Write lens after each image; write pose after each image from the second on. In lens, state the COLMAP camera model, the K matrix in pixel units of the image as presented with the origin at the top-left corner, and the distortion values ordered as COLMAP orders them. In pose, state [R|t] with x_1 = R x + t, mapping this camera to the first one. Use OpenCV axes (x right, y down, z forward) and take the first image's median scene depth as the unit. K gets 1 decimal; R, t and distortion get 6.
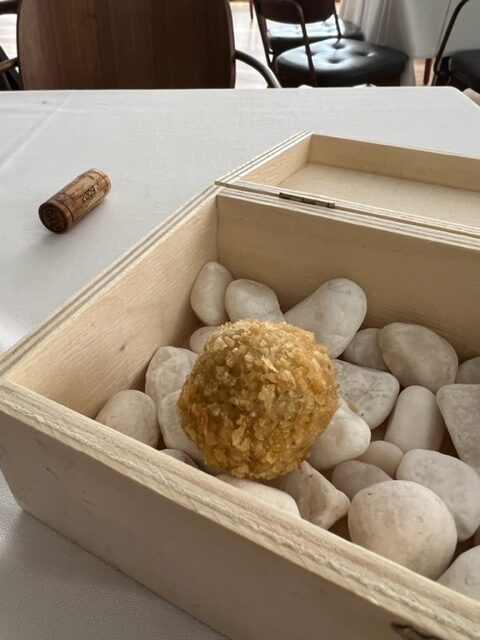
lens RADIAL K [[456.7, 0, 240.0], [0, 456.7, 320.0], [0, 0, 1]] dist [0.004831, 0.004260]
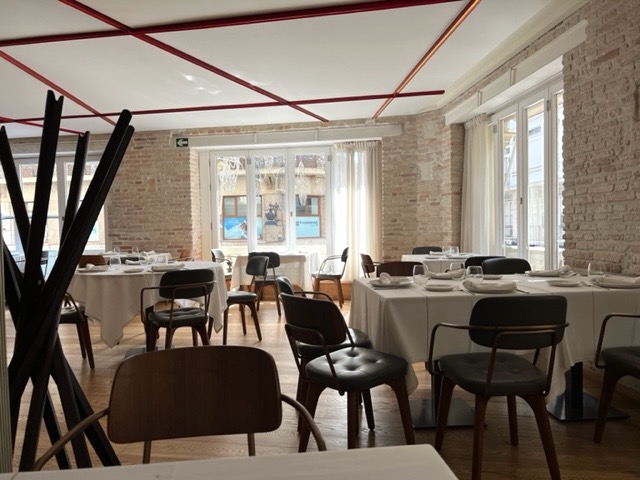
lens RADIAL K [[488.7, 0, 320.0], [0, 488.7, 240.0], [0, 0, 1]] dist [0.000062, 0.001245]
pose [[0.992258, -0.020238, 0.122532, -0.042337], [0.091228, 0.788238, -0.608571, -0.032552], [-0.084268, 0.615037, 0.783982, -0.291820]]
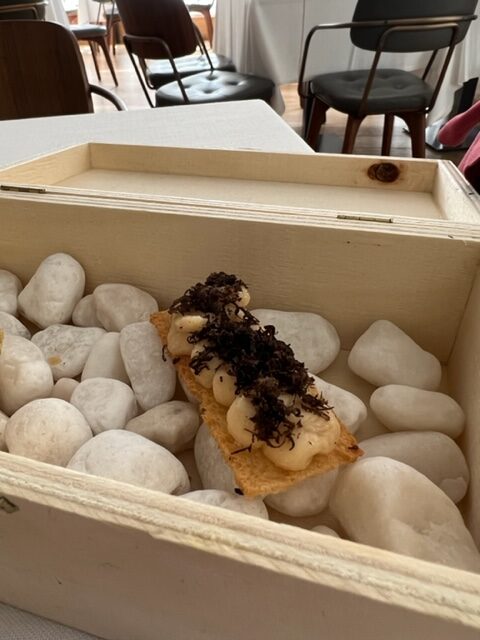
lens RADIAL K [[456.7, 0, 240.0], [0, 456.7, 320.0], [0, 0, 1]] dist [0.004831, 0.004260]
pose [[0.983514, -0.128895, 0.126834, 0.081842], [0.136748, 0.989064, -0.055250, 0.032204], [-0.118326, 0.071683, 0.990384, -0.026540]]
